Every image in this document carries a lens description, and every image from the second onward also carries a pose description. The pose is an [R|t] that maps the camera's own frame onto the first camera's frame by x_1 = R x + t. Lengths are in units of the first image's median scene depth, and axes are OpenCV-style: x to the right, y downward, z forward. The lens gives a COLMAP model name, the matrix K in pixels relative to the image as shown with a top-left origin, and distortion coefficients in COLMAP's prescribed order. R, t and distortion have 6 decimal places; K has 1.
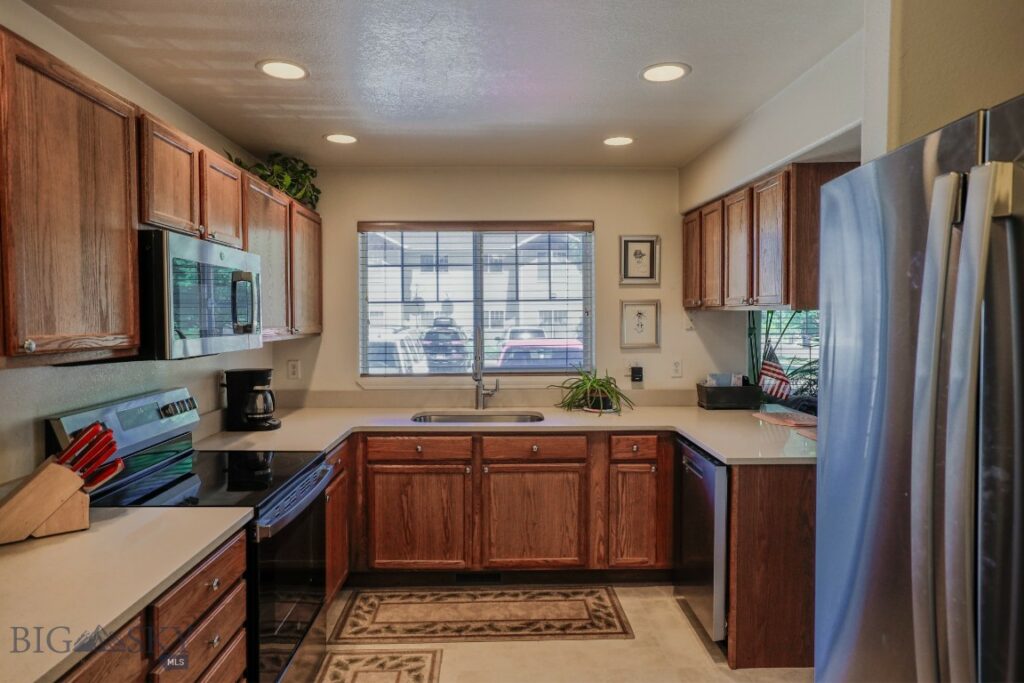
lens RADIAL K [[616.0, 0, 508.4], [0, 616.0, 337.0], [0, 0, 1]] dist [-0.005237, 0.003524]
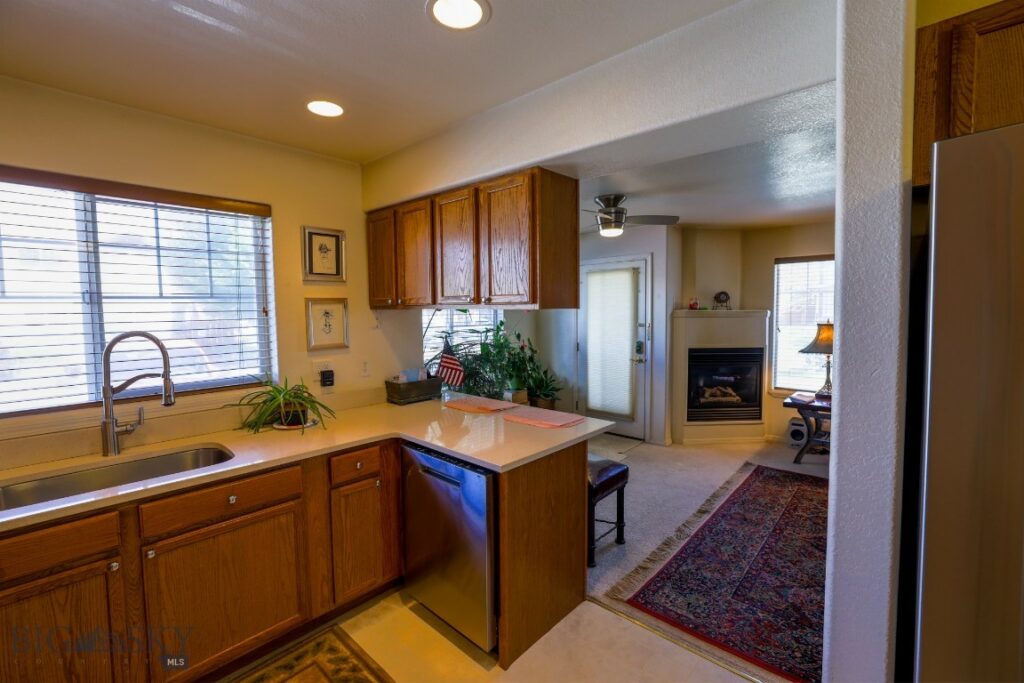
lens RADIAL K [[446.9, 0, 519.1], [0, 446.9, 340.1], [0, 0, 1]] dist [-0.028292, 0.004585]
pose [[0.693776, -0.050598, 0.718411, -0.083871], [0.031291, 0.998705, 0.040122, -0.017655], [-0.719511, -0.005356, 0.694461, 0.384996]]
